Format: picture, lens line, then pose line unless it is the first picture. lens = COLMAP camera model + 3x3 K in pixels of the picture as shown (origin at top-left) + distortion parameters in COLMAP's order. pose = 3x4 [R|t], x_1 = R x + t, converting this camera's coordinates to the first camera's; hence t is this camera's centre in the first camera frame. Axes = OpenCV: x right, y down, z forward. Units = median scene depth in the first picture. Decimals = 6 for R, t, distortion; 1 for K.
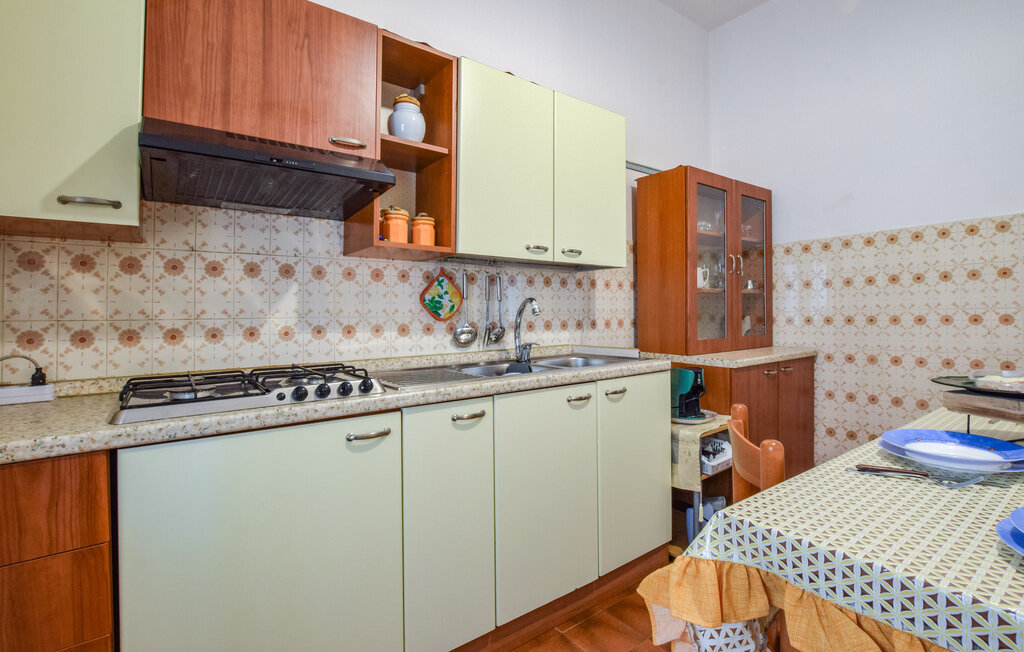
lens RADIAL K [[495.8, 0, 517.8], [0, 495.8, 301.0], [0, 0, 1]] dist [-0.012590, 0.000100]
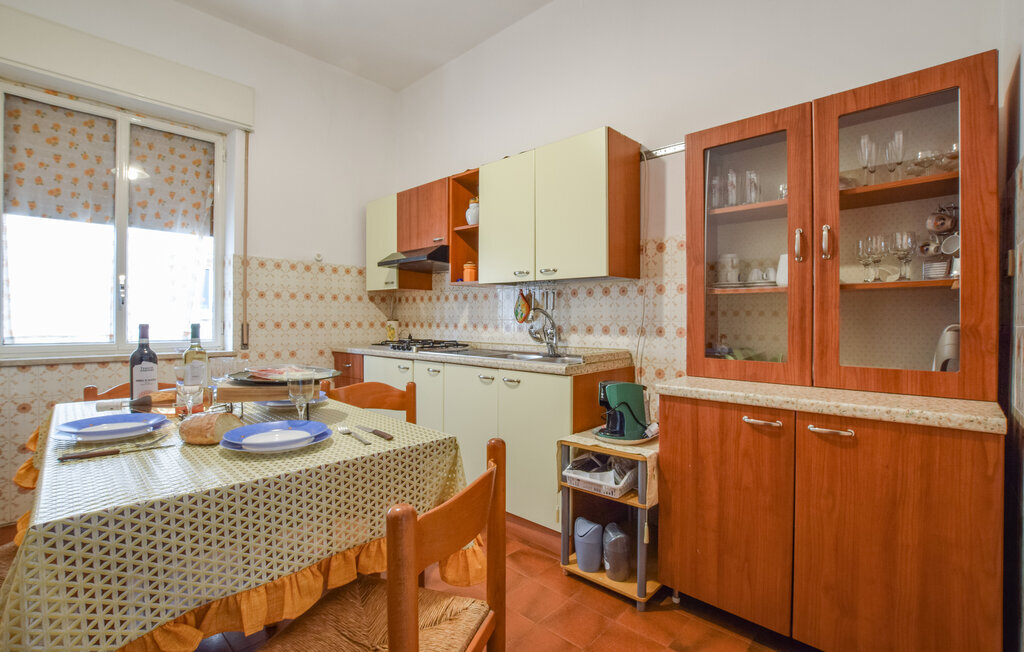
lens RADIAL K [[445.3, 0, 507.2], [0, 445.3, 321.4], [0, 0, 1]] dist [-0.045107, 0.007984]
pose [[0.158892, 0.019774, -0.987098, 1.406263], [0.019827, 0.999534, 0.023215, 0.001639], [0.987097, -0.023260, 0.158426, 0.842741]]
